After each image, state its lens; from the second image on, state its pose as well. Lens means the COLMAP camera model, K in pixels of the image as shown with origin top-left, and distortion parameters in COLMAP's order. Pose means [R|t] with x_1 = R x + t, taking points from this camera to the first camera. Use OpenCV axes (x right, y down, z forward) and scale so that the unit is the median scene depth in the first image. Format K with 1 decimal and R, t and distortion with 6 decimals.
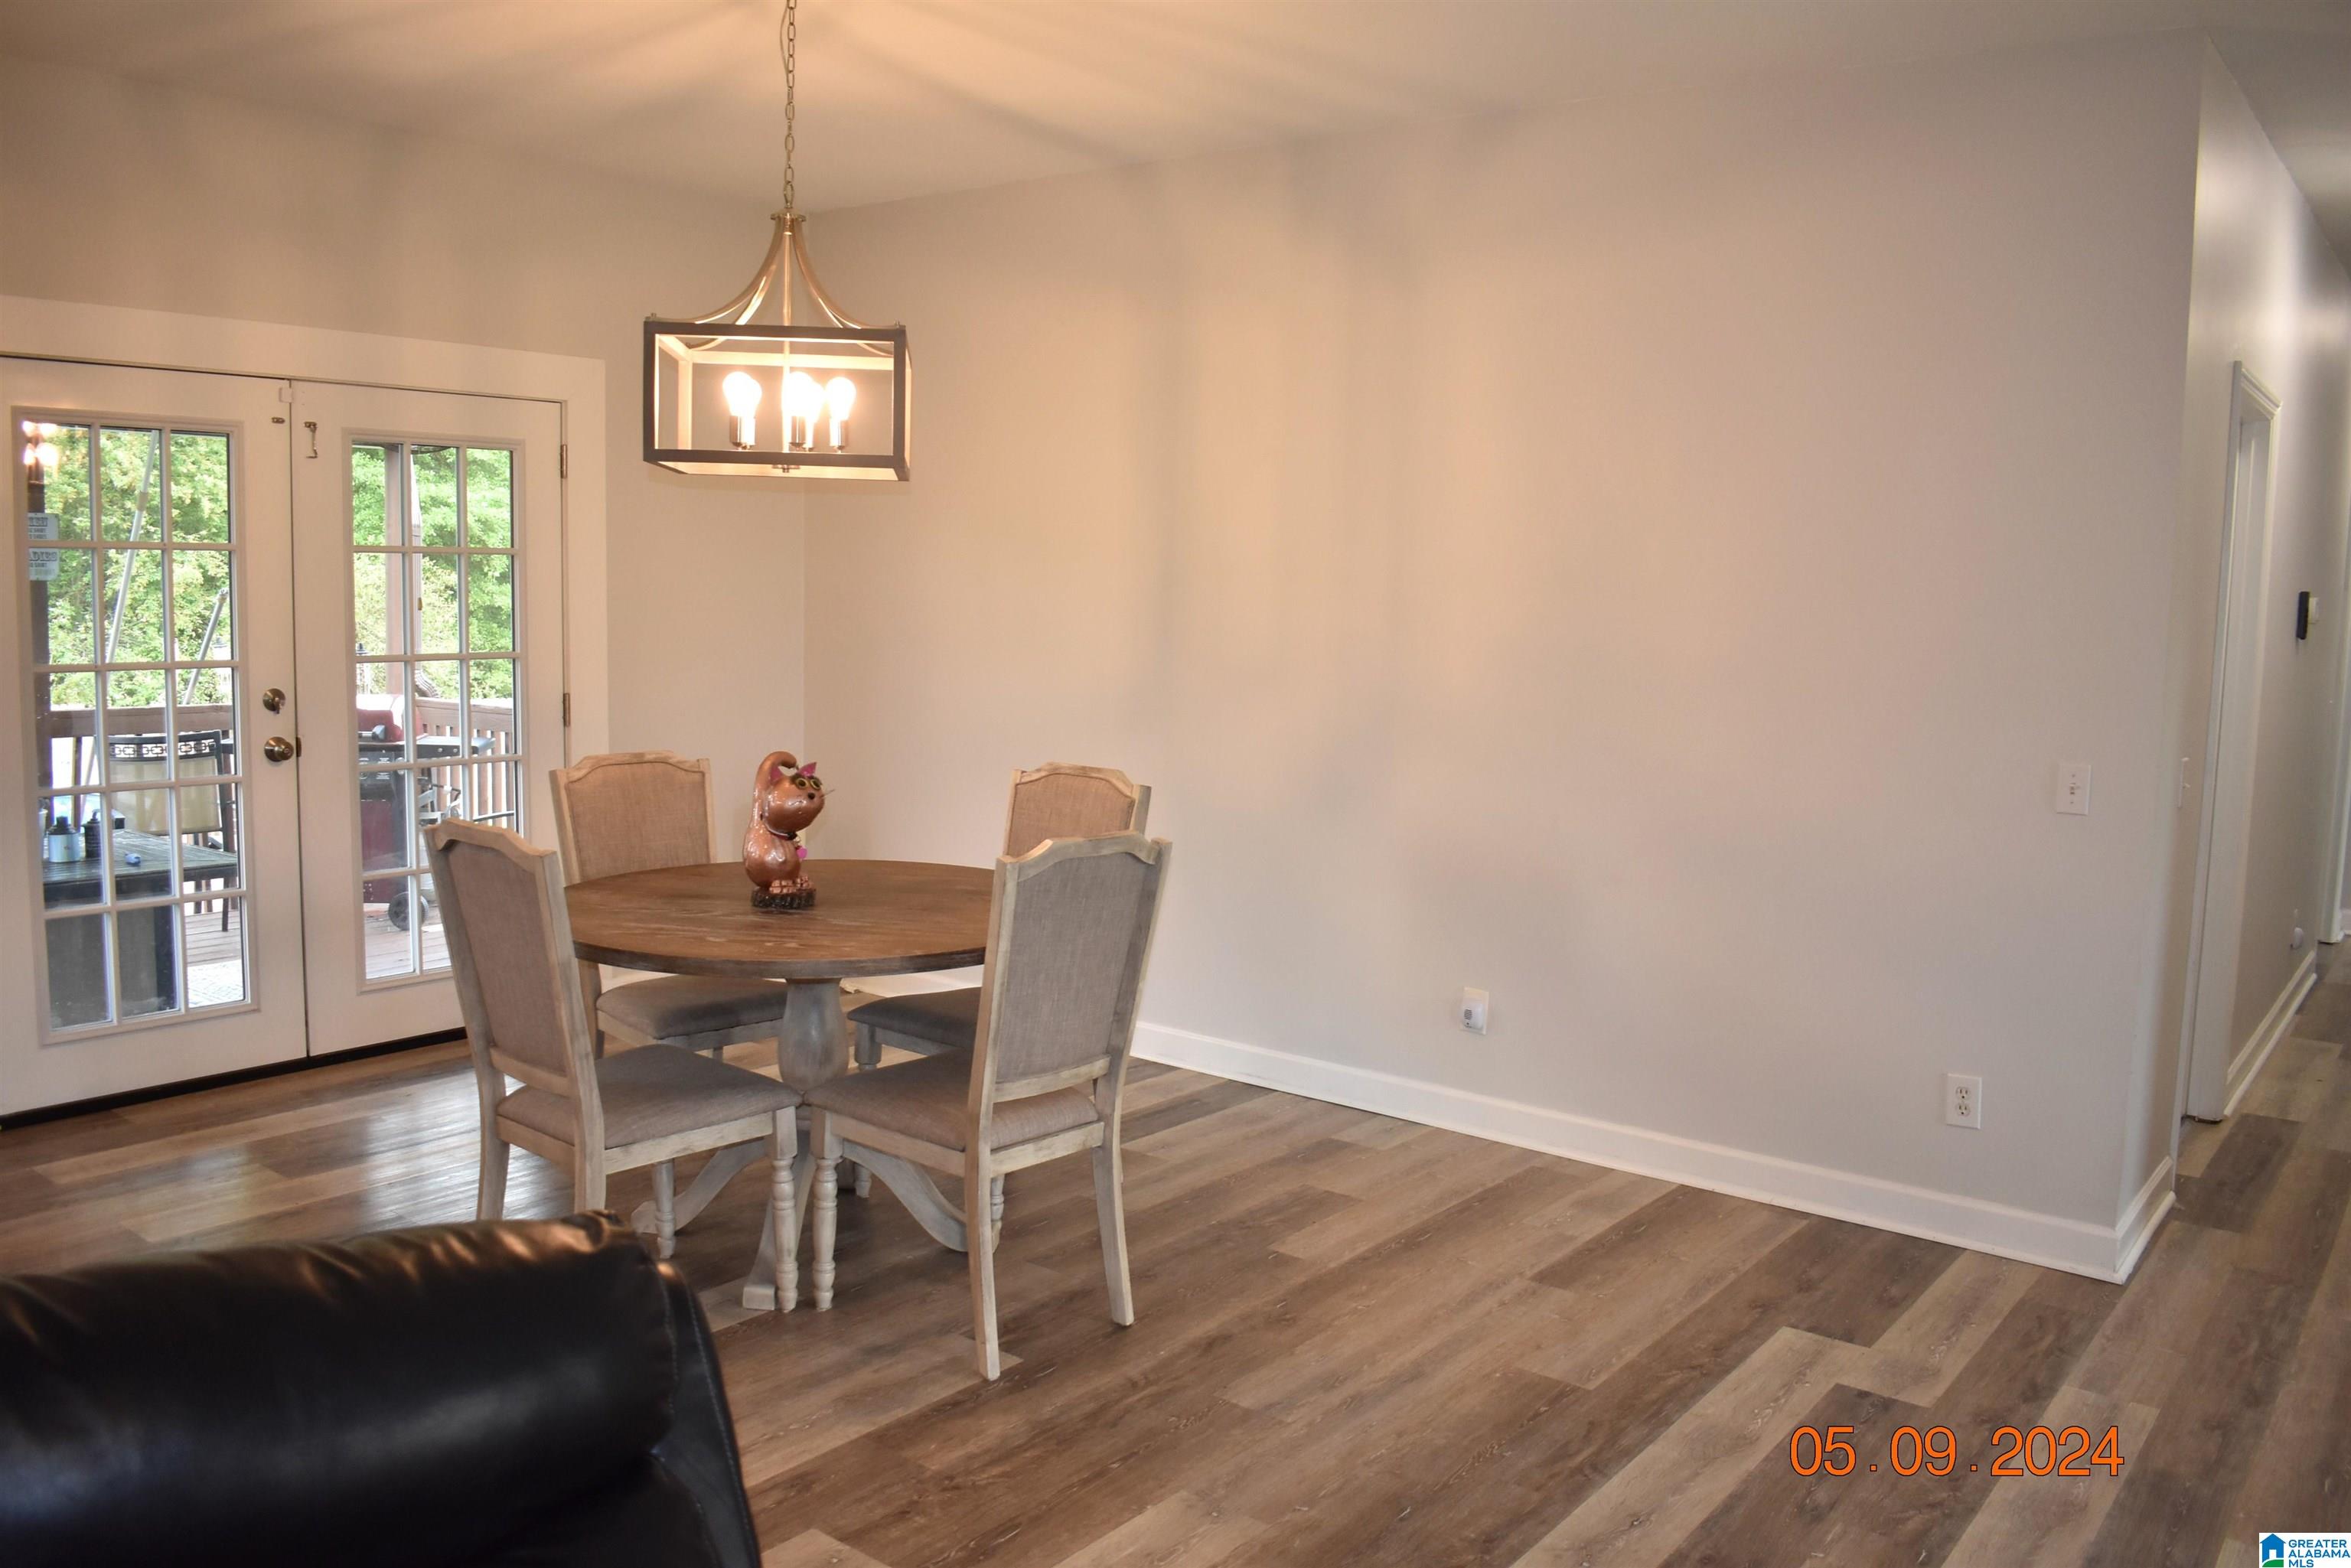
lens RADIAL K [[1842.3, 0, 1178.9], [0, 1842.3, 778.4], [0, 0, 1]] dist [-0.098382, 0.020385]
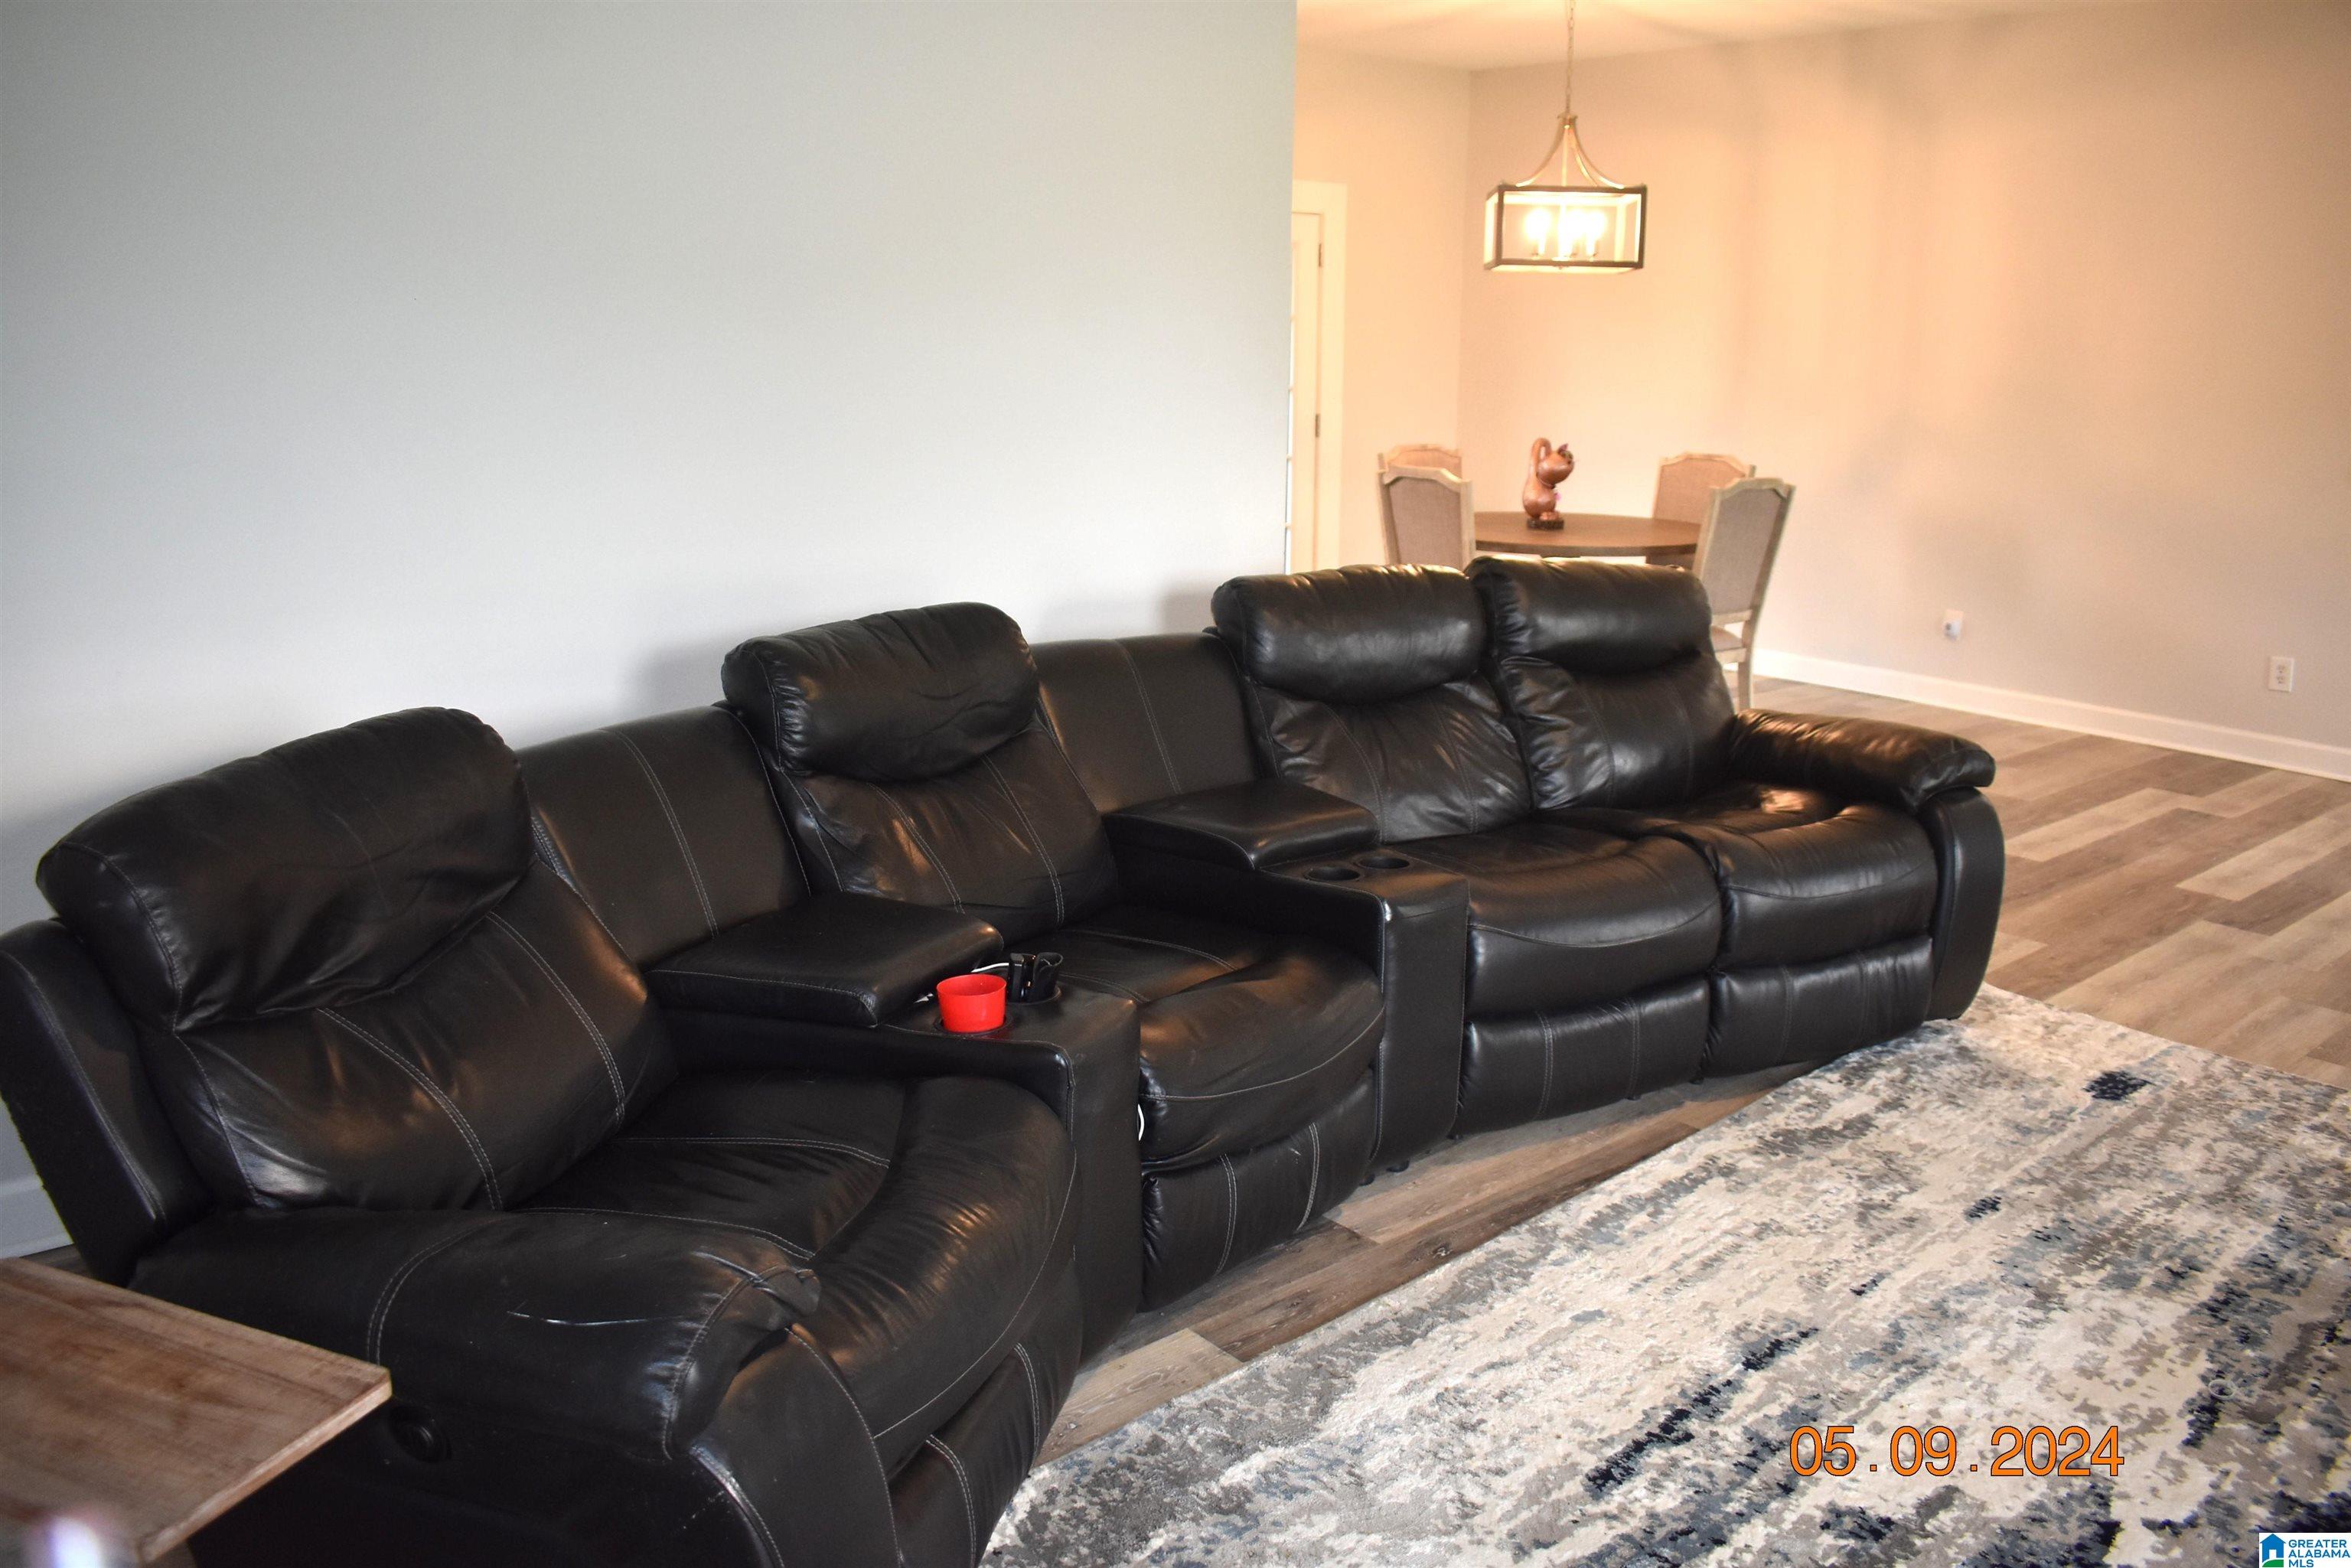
lens RADIAL K [[1842.3, 0, 1172.2], [0, 1842.3, 787.0], [0, 0, 1]] dist [-0.098382, 0.020385]
pose [[0.977628, 0.035584, -0.207308, -0.194825], [-0.008226, 0.991300, 0.131362, 0.087336], [0.210179, -0.126718, 0.969416, -0.757654]]
